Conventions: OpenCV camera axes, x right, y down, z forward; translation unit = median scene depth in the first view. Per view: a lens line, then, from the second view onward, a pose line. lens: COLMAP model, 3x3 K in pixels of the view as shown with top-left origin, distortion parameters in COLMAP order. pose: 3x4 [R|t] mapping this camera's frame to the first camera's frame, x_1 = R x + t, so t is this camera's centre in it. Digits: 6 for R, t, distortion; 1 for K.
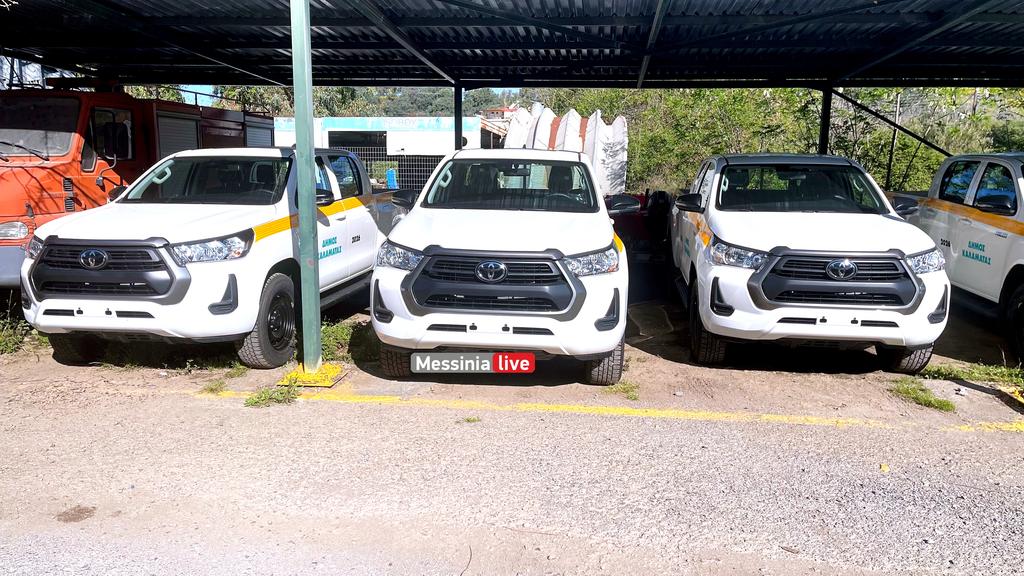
lens RADIAL K [[771.5, 0, 511.1], [0, 771.5, 281.2], [0, 0, 1]] dist [0.055692, -0.045786]
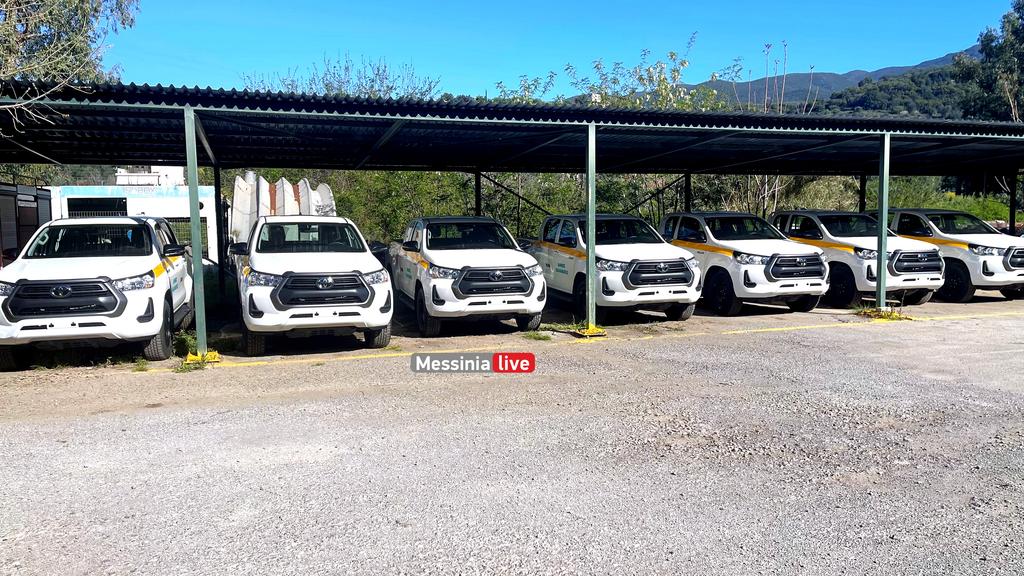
lens RADIAL K [[771.5, 0, 516.5], [0, 771.5, 270.4], [0, 0, 1]] dist [0.055692, -0.045786]
pose [[0.906253, -0.045394, 0.420291, -0.339758], [0.079877, 0.994696, -0.064803, 0.098891], [-0.415120, 0.092299, 0.905073, -0.770421]]
